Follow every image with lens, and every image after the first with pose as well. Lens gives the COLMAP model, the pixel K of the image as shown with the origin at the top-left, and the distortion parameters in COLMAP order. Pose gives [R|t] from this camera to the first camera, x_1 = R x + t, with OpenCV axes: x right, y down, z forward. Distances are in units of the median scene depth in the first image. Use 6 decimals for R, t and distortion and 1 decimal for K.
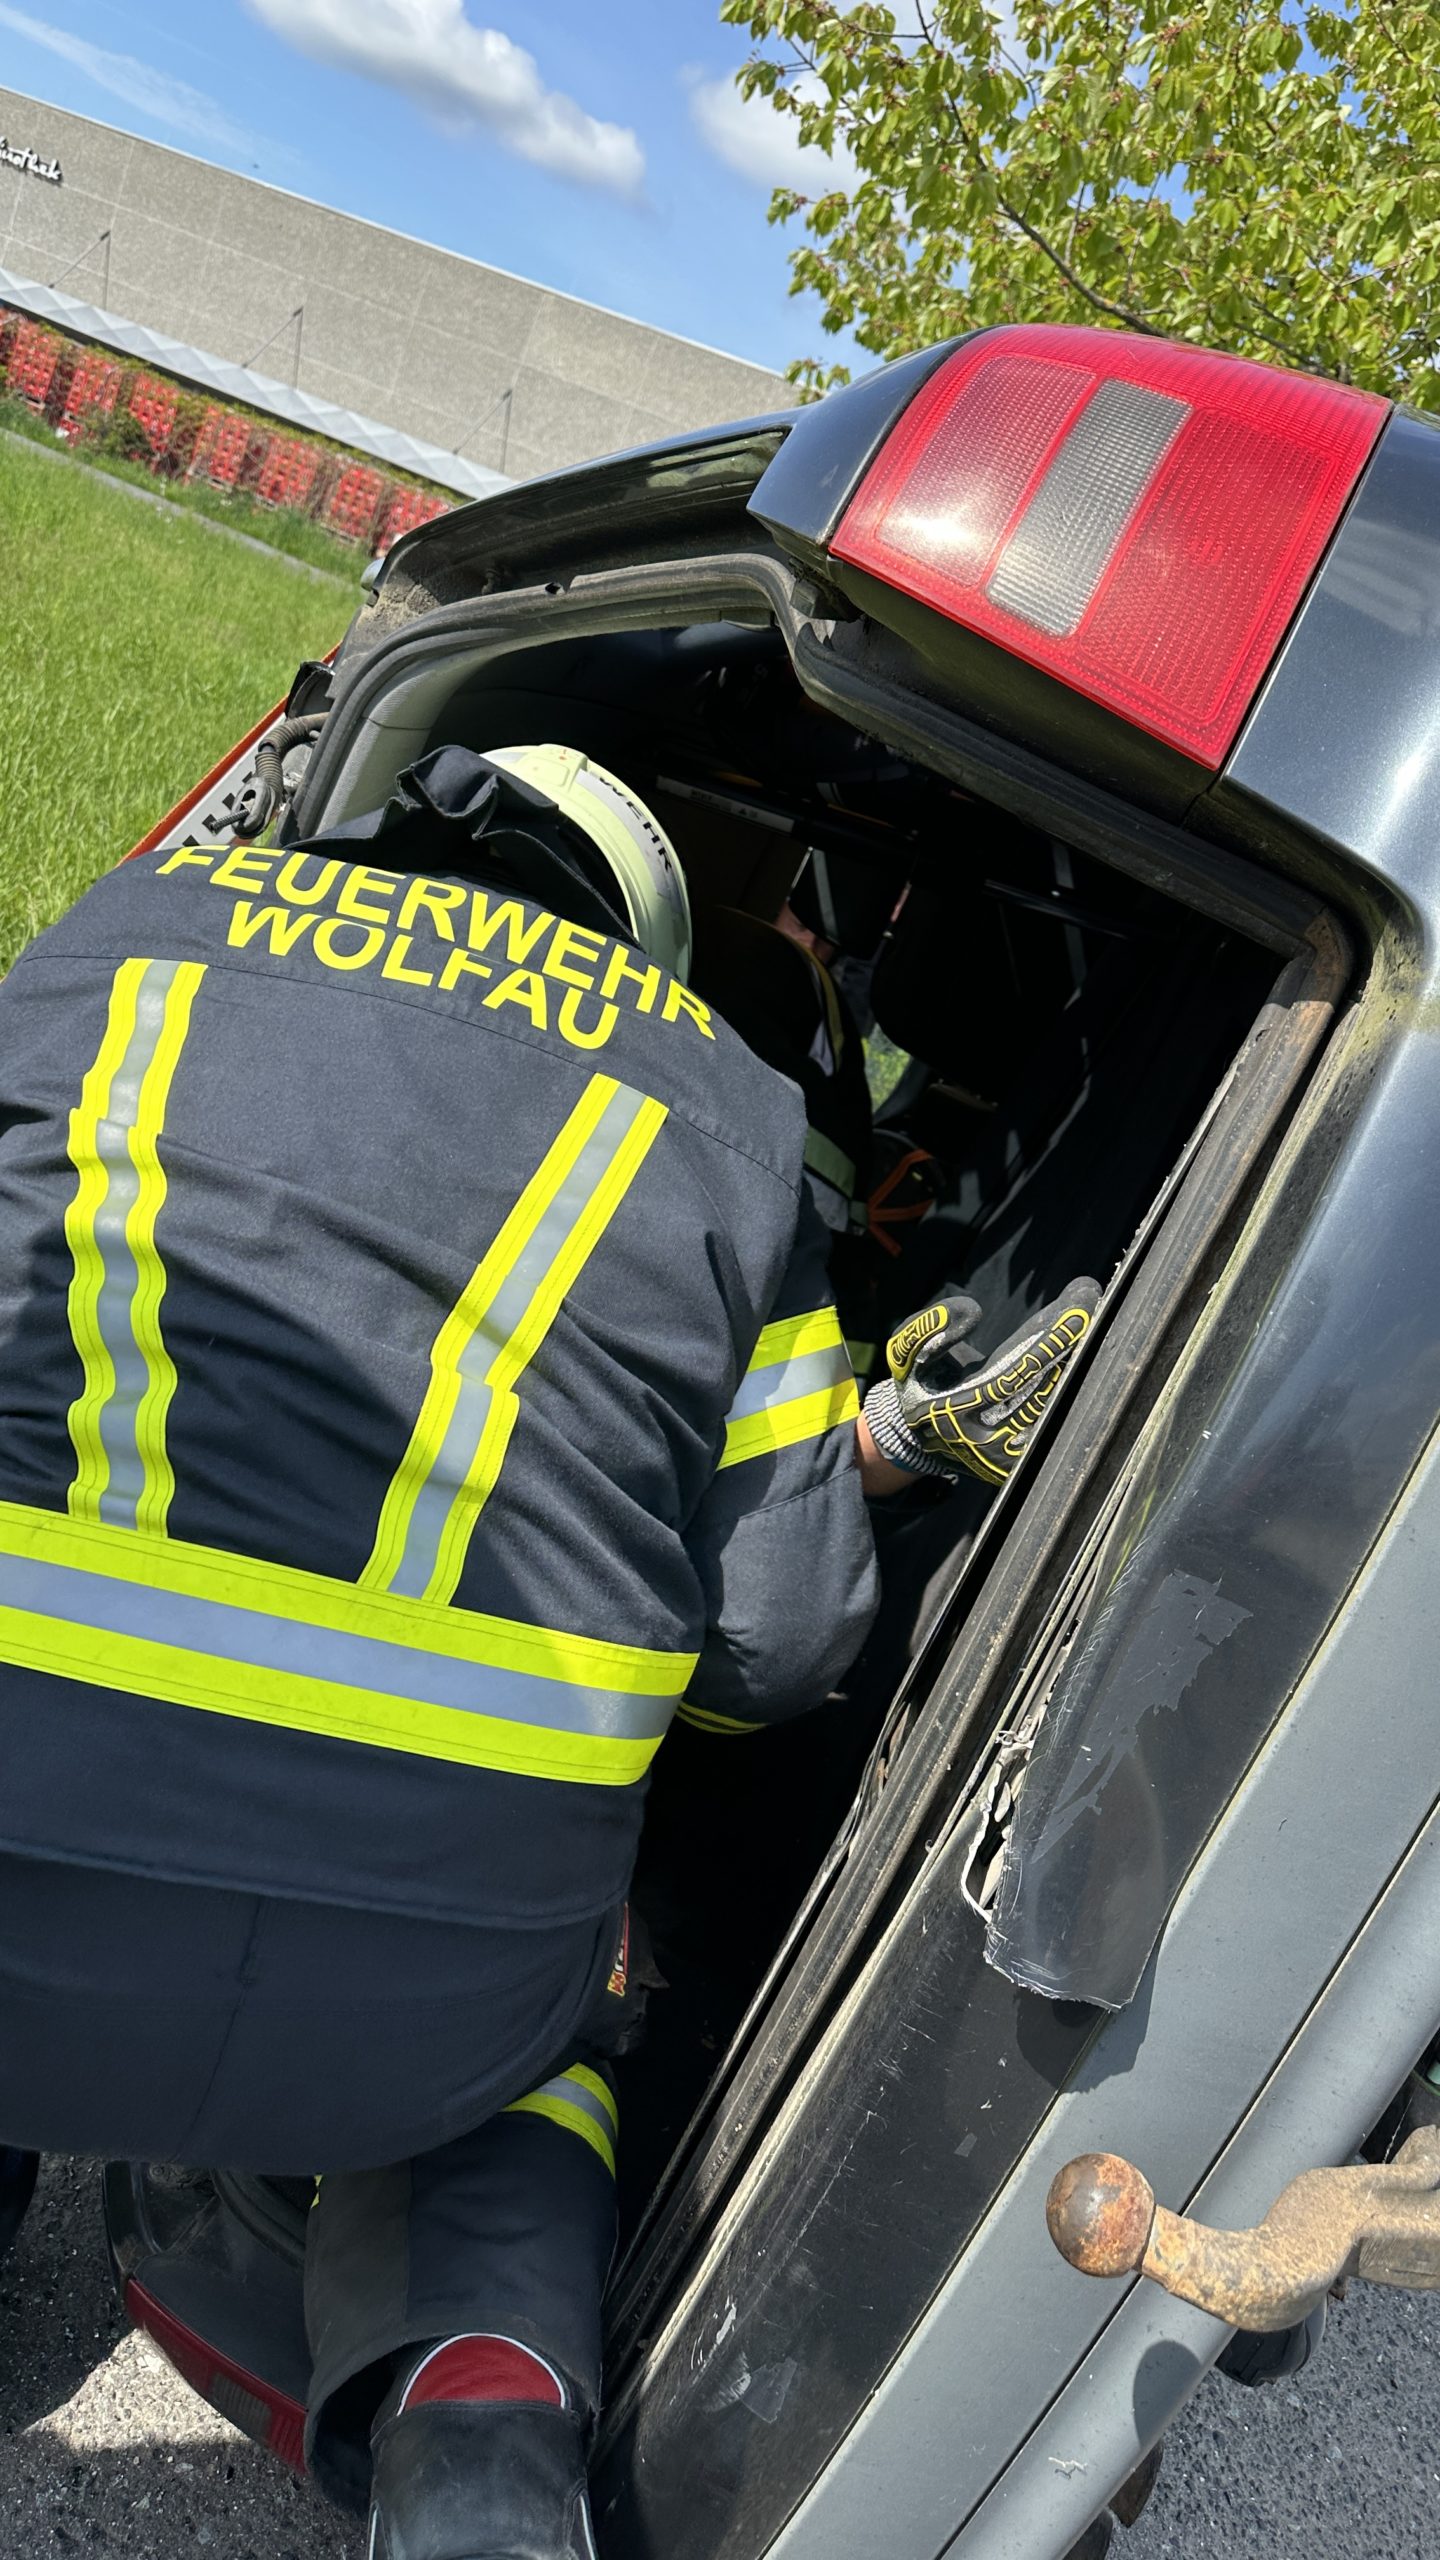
lens RADIAL K [[1829.2, 0, 706.3], [0, 1829.2, 1291.5], [0, 0, 1]] dist [0.054205, -0.073321]
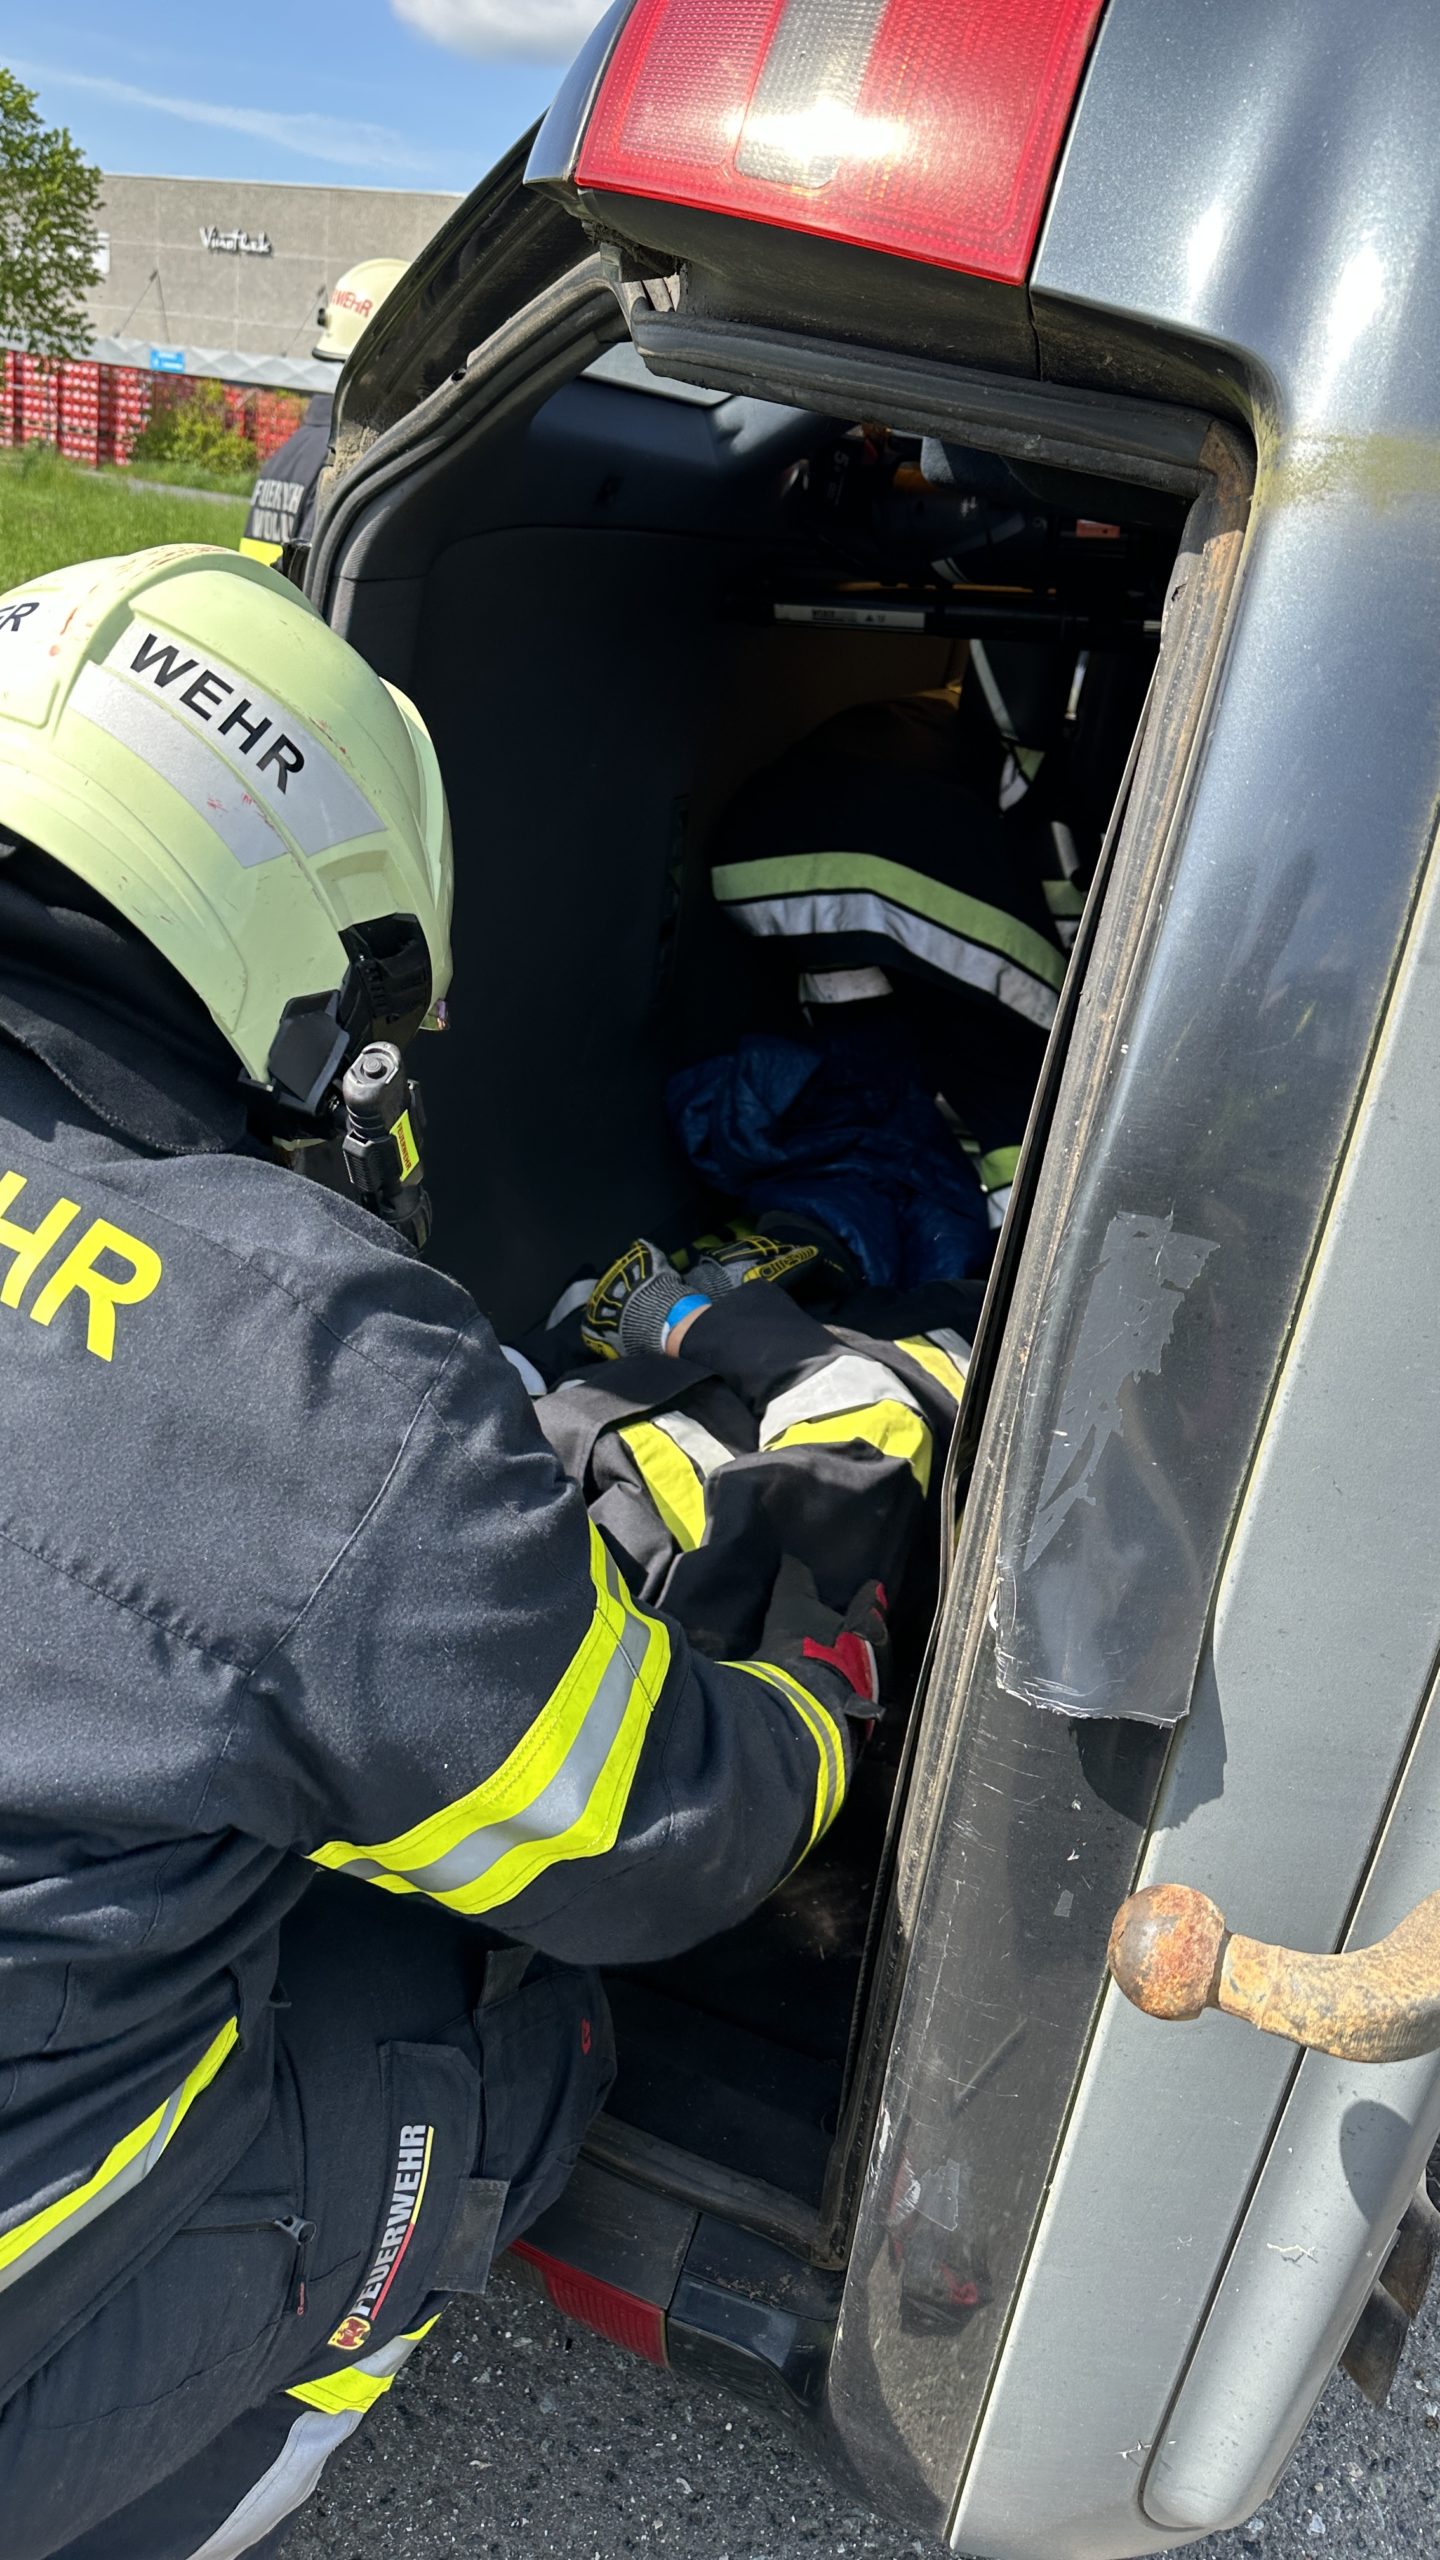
lens RADIAL K [[1829.2, 0, 713.3], [0, 1829.2, 1287.5], [0, 0, 1]] dist [0.054205, -0.073321]
pose [[0.958996, -0.186049, -0.213807, 0.222701], [0.194063, 0.980843, 0.016936, 0.120337], [0.206560, -0.057733, 0.976729, 0.108819]]
